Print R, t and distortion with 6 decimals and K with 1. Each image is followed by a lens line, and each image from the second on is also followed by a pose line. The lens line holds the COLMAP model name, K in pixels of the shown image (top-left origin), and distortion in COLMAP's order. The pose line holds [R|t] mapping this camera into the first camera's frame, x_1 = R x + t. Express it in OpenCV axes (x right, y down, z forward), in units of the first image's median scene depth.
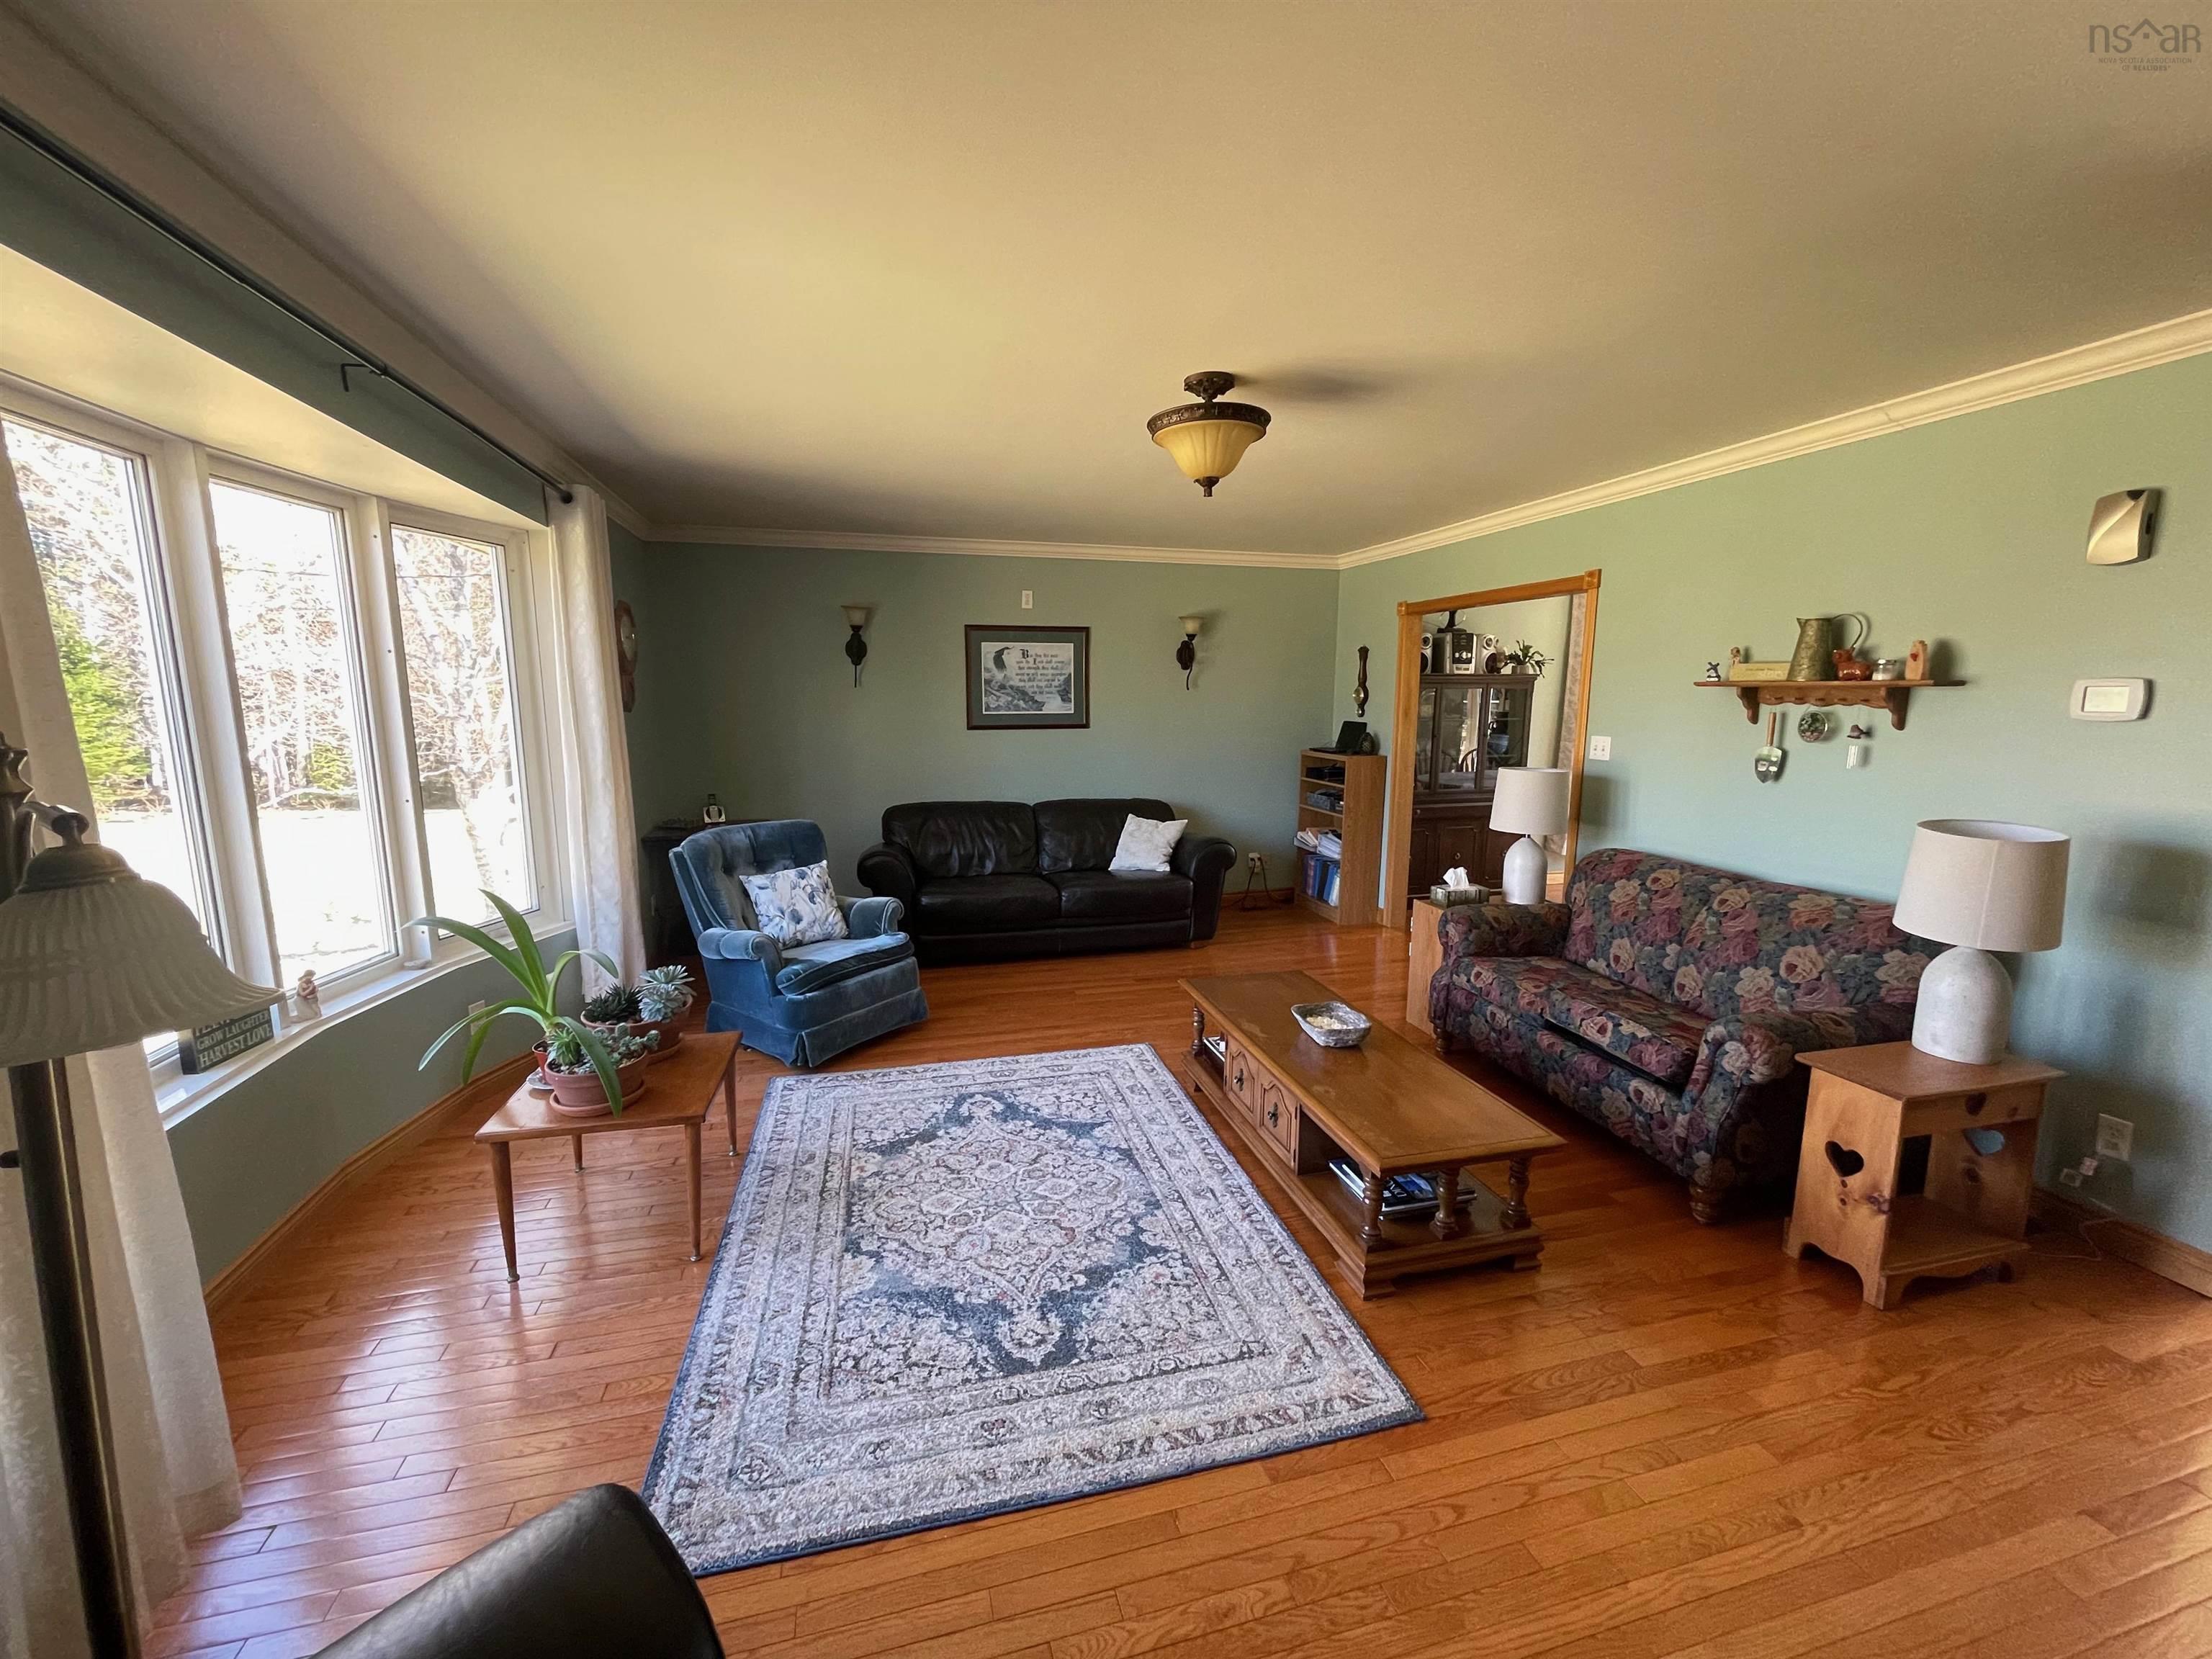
lens RADIAL K [[888.4, 0, 1106.0], [0, 888.4, 829.5], [0, 0, 1]] dist [-0.000688, -0.000371]
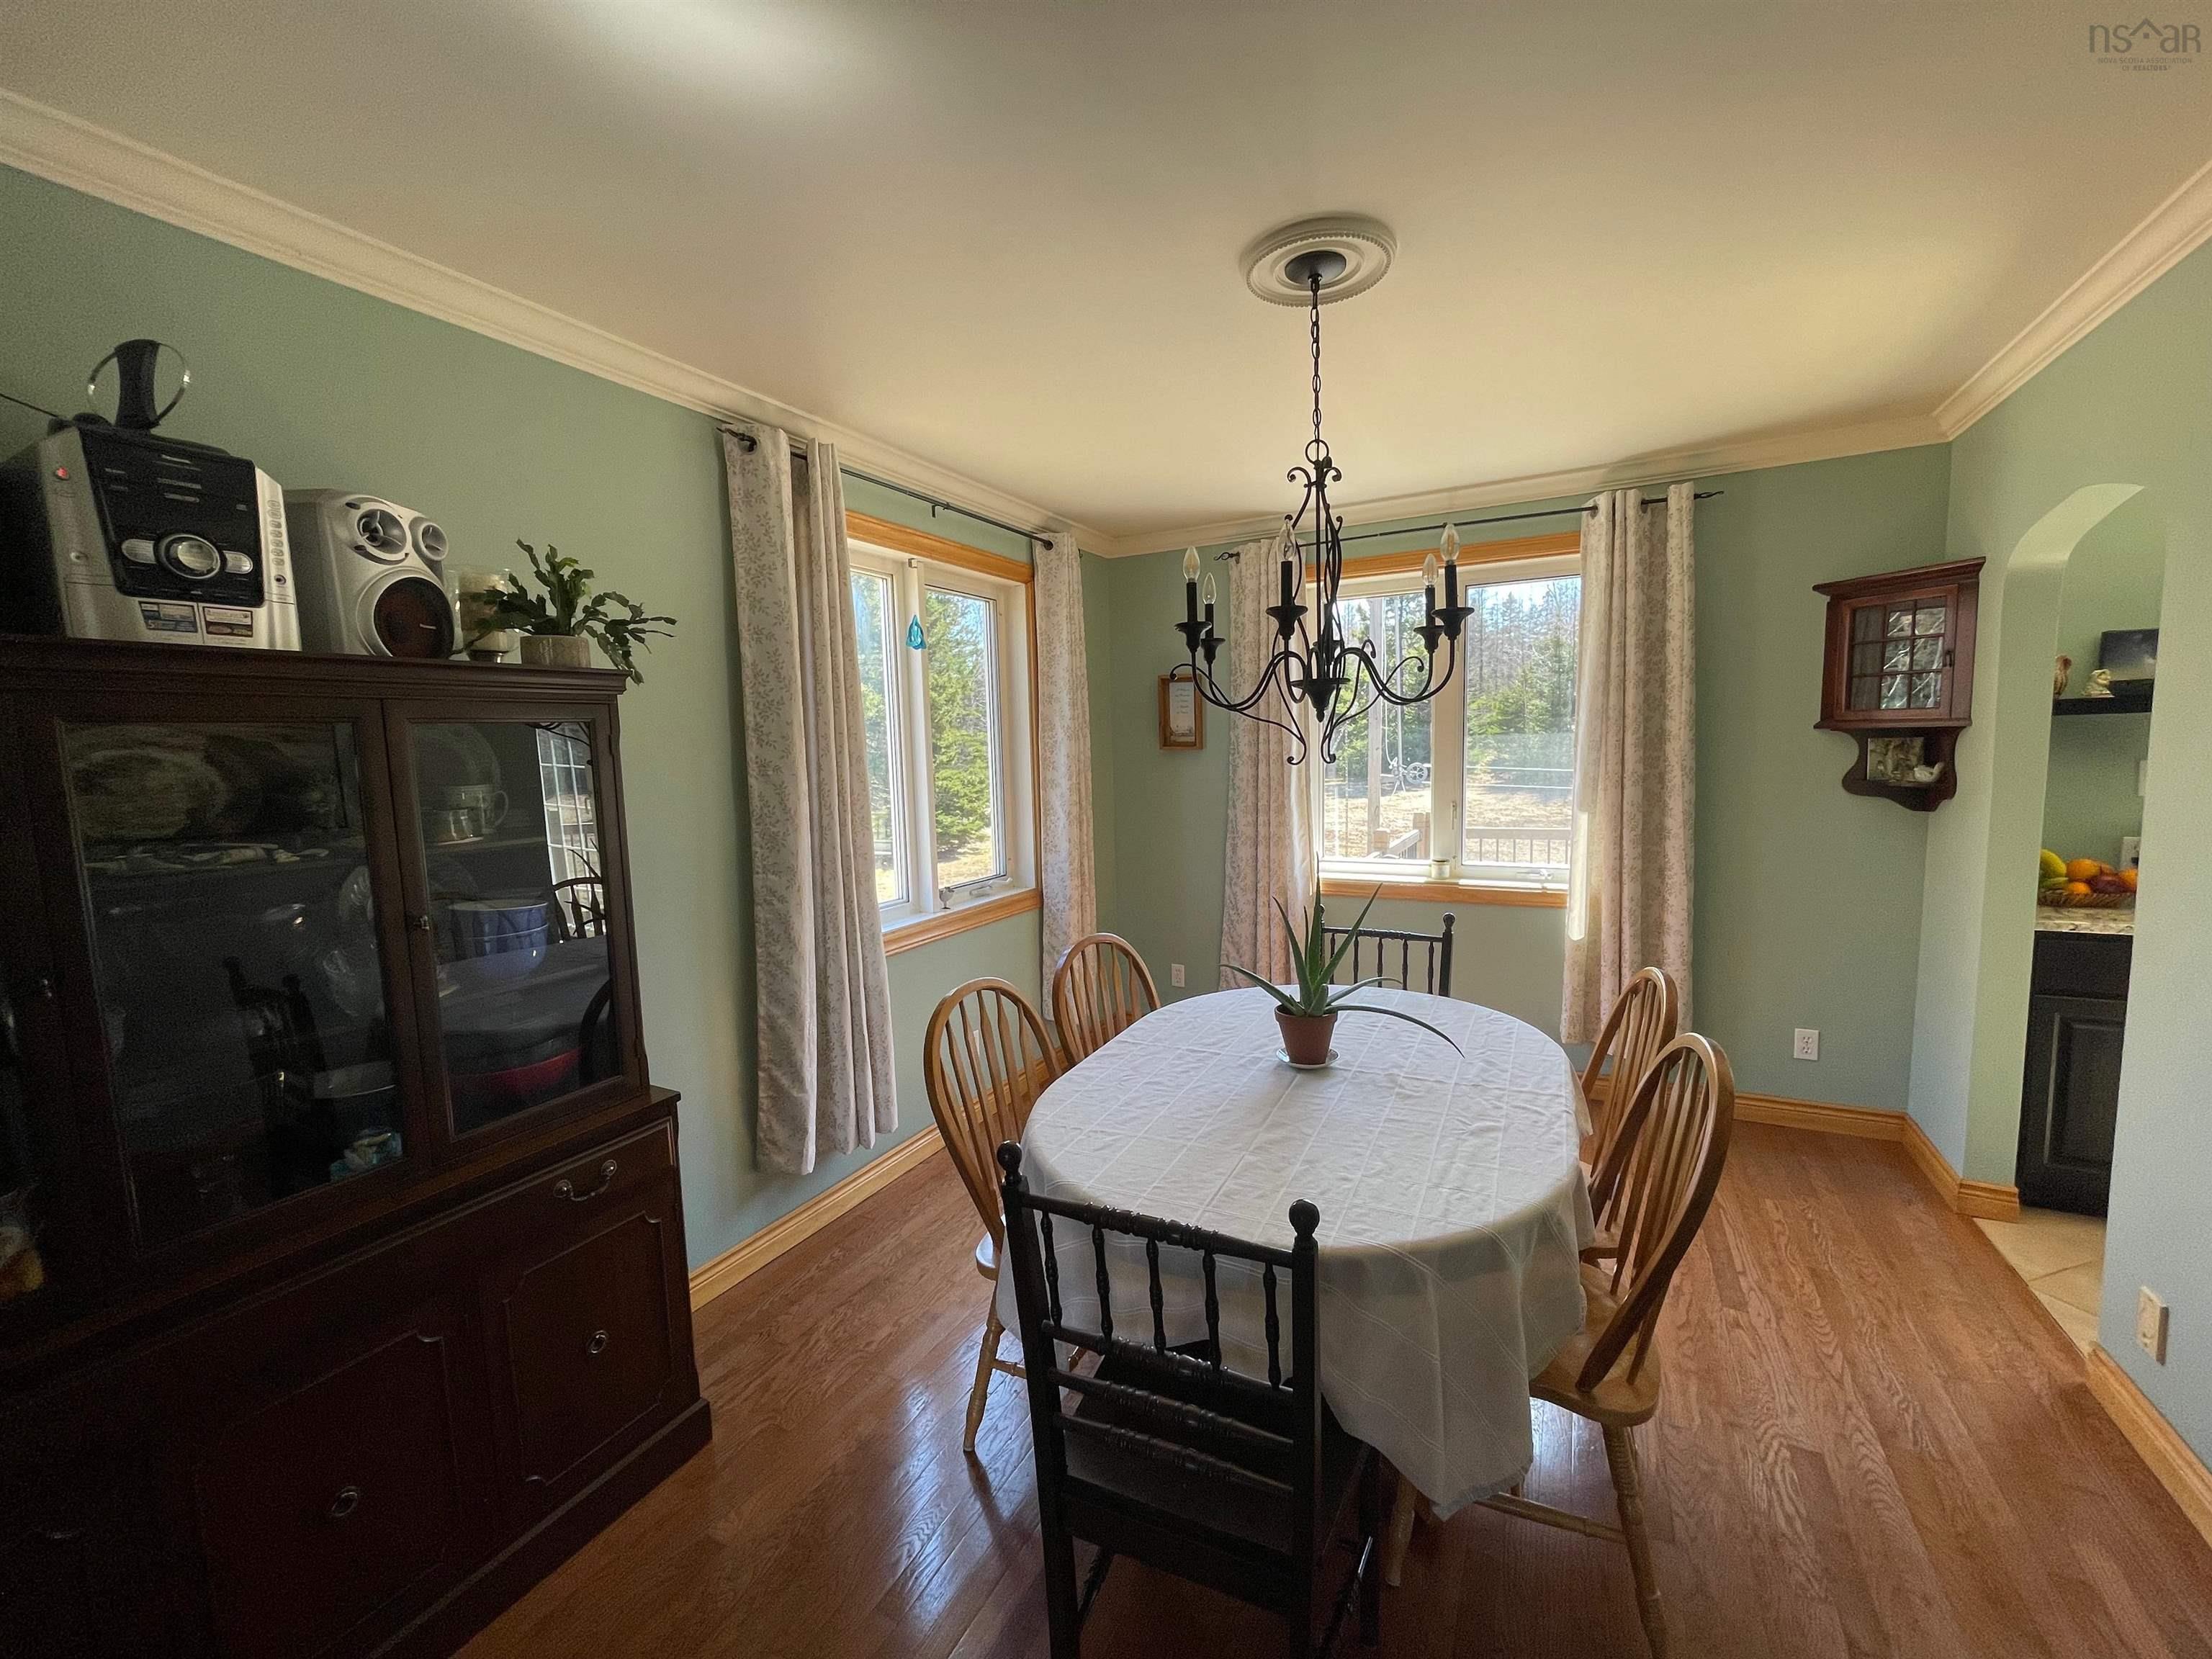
lens RADIAL K [[888.4, 0, 1106.0], [0, 888.4, 829.5], [0, 0, 1]] dist [-0.000688, -0.000371]
pose [[0.685009, -0.094722, 0.722351, 0.743005], [0.144666, 0.989453, -0.007440, -0.197716], [-0.714027, 0.109596, 0.691487, 1.365789]]
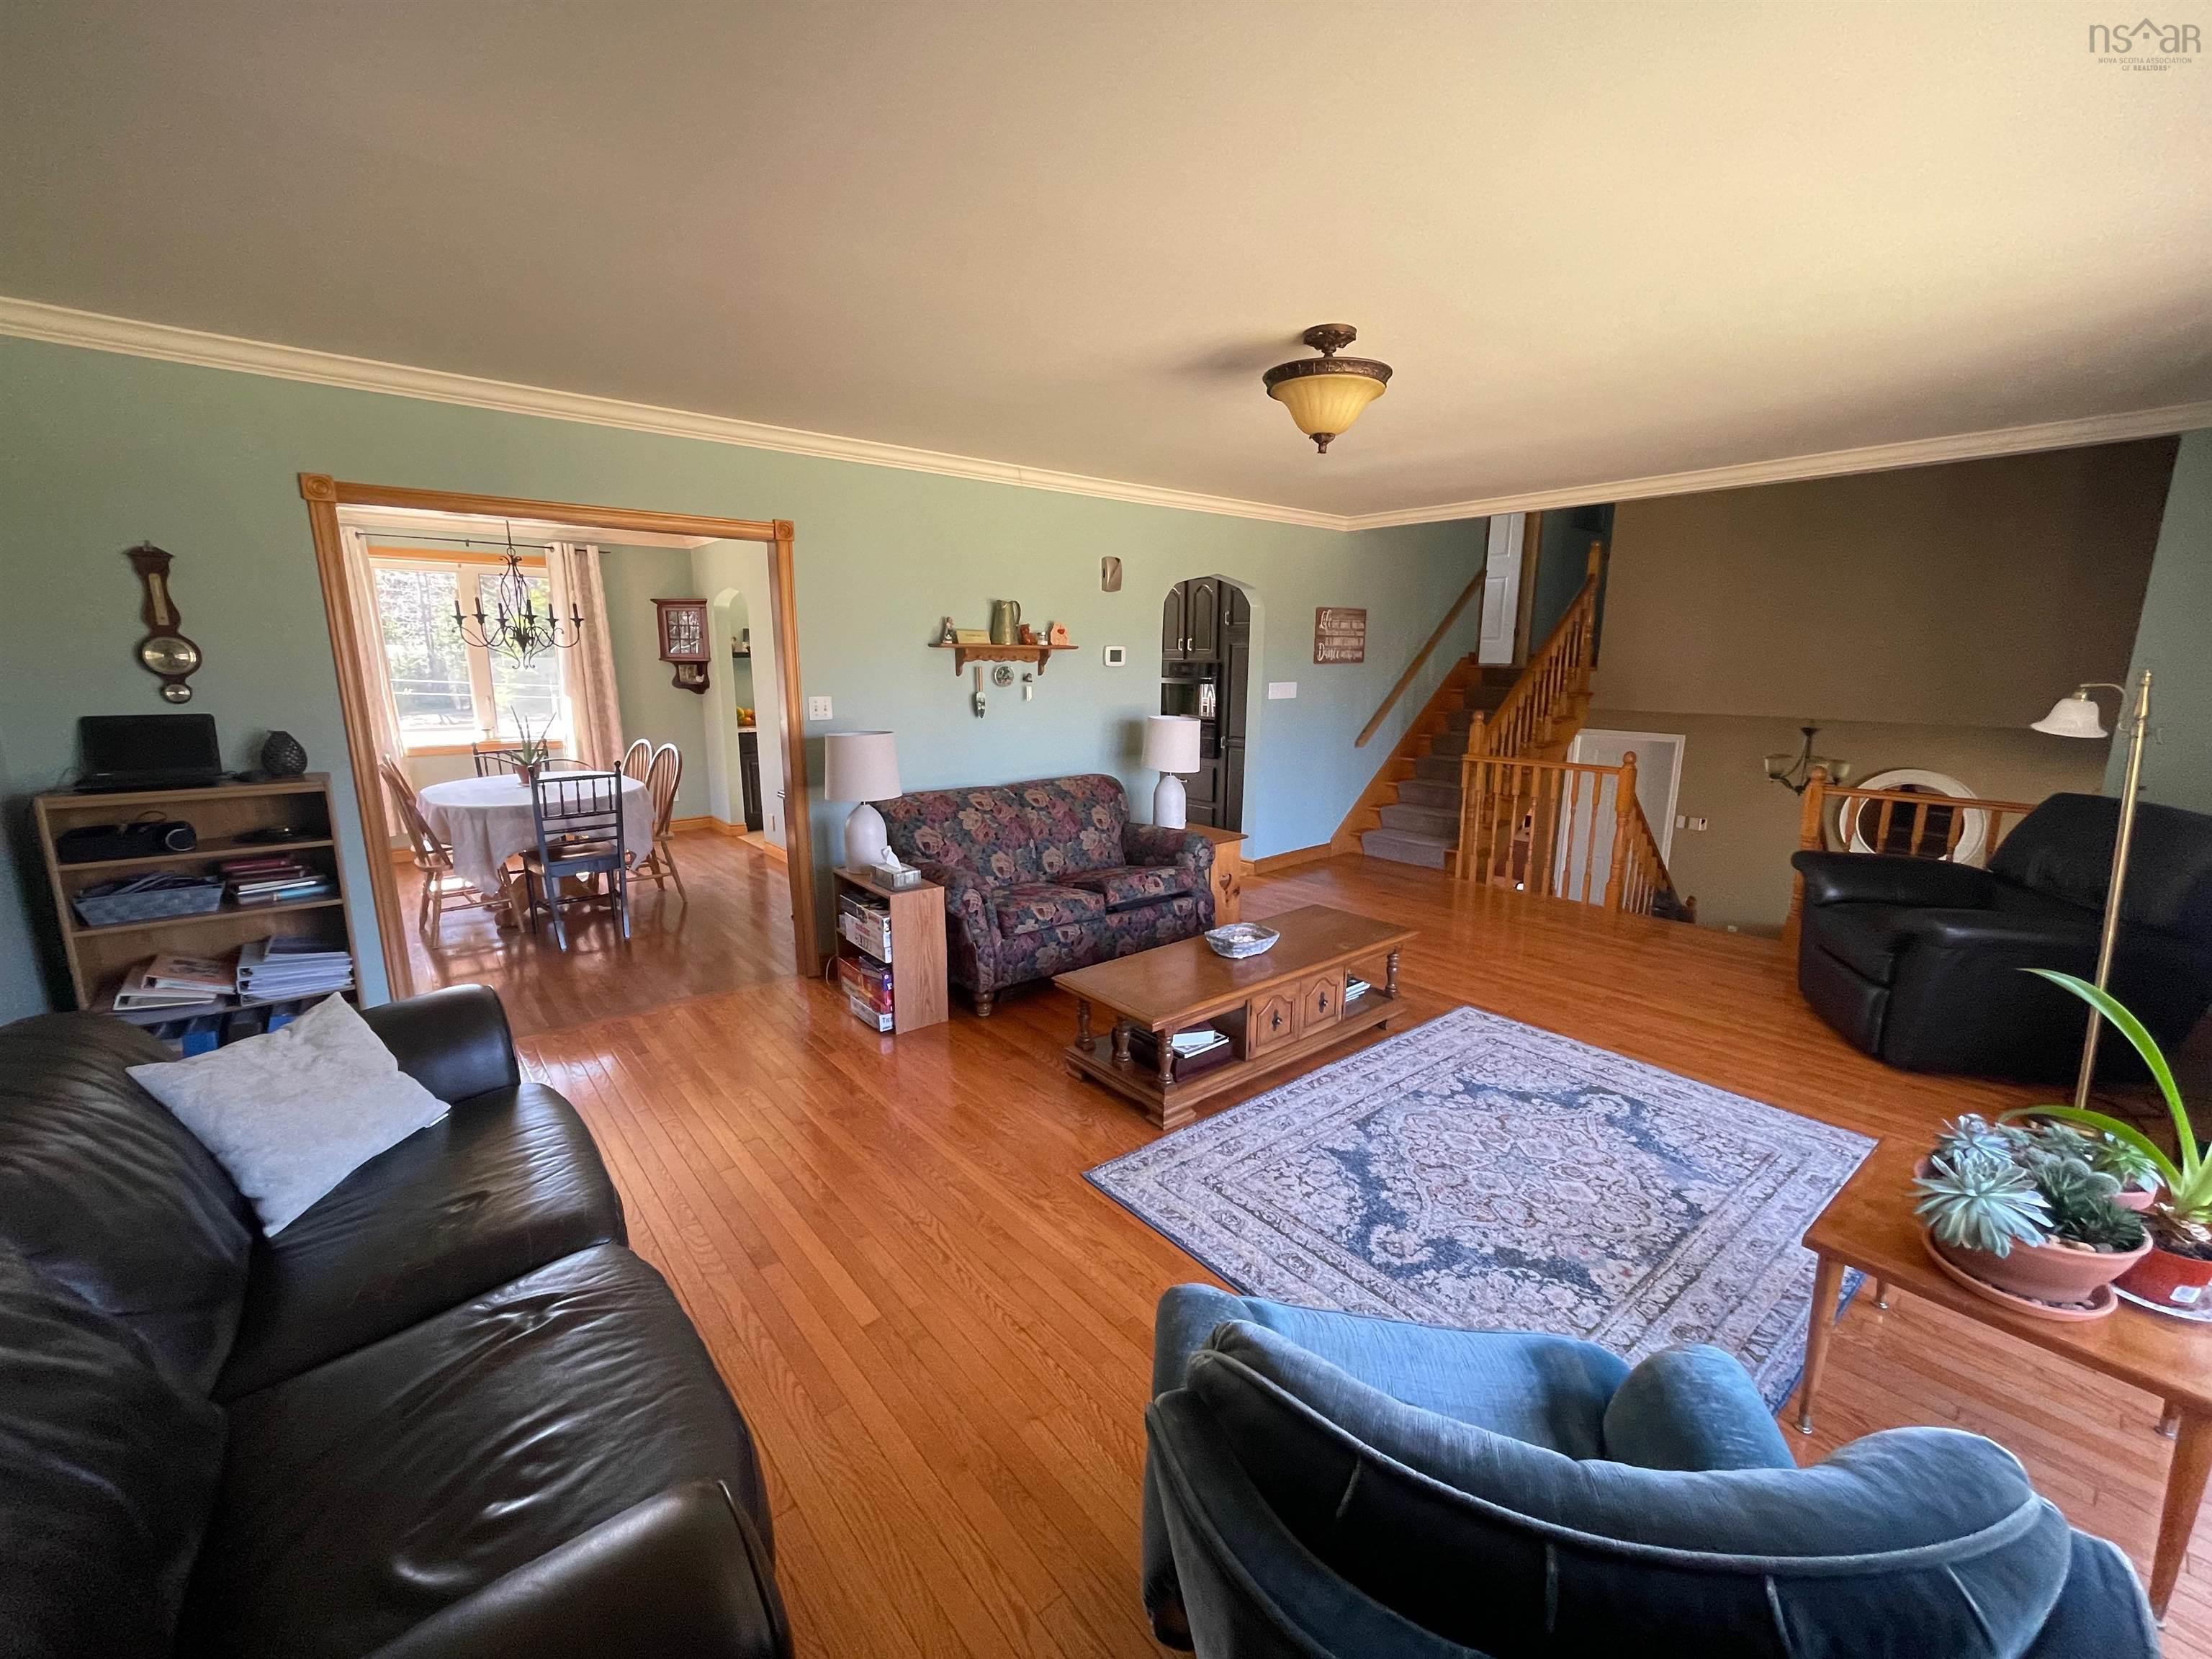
lens RADIAL K [[892.1, 0, 1103.6], [0, 892.1, 837.3], [0, 0, 1]] dist [-0.000598, -0.000047]
pose [[-0.415316, -0.187243, 0.890198, -0.614713], [0.134298, 0.955243, 0.263581, -0.217724], [-0.899709, 0.229021, -0.371582, 1.398622]]
